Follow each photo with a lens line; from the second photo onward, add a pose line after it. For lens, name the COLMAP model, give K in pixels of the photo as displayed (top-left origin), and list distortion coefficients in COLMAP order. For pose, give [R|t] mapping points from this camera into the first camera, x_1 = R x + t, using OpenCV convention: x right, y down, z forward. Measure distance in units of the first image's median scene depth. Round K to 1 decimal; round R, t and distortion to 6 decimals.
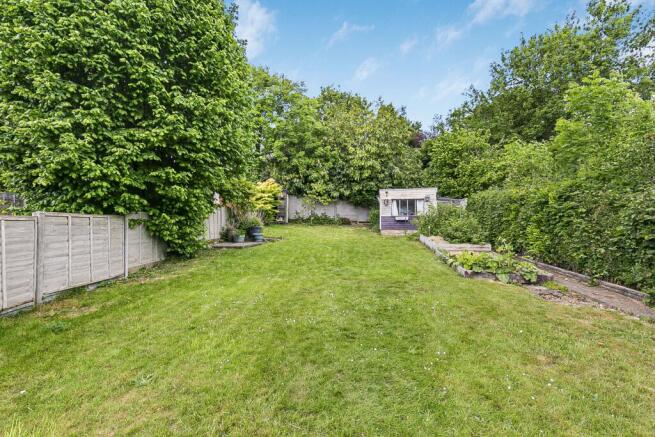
lens RADIAL K [[289.9, 0, 329.5], [0, 289.9, 220.6], [0, 0, 1]] dist [0.026525, -0.000344]
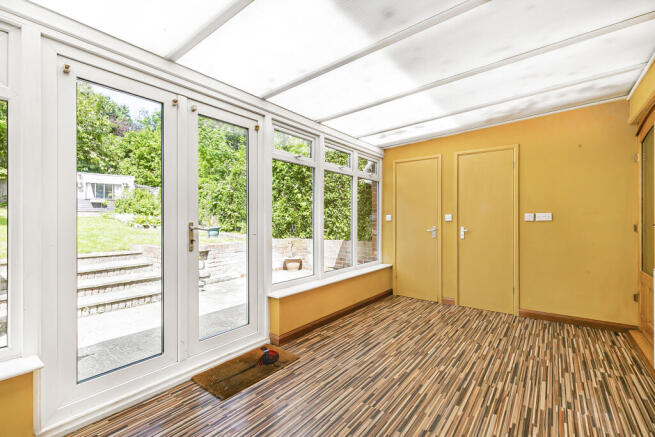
lens RADIAL K [[295.7, 0, 329.3], [0, 295.7, 218.9], [0, 0, 1]] dist [0.002011, 0.000152]
pose [[0.632750, 0.004364, 0.774344, -0.060372], [-0.007958, 0.999968, 0.000868, 0.052691], [-0.774315, -0.006711, 0.632765, -0.376841]]
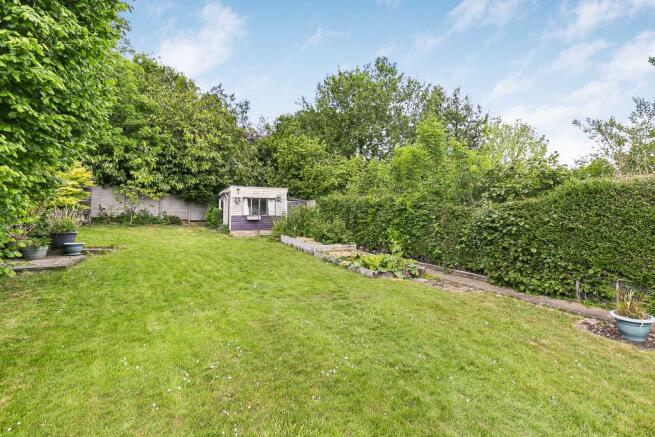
lens RADIAL K [[295.9, 0, 326.4], [0, 295.9, 206.2], [0, 0, 1]] dist [0.000469, -0.000089]
pose [[0.802354, 0.027034, 0.596236, -0.142080], [-0.006758, 0.999321, -0.036216, -0.013349], [-0.596811, 0.025028, 0.801992, 0.087959]]
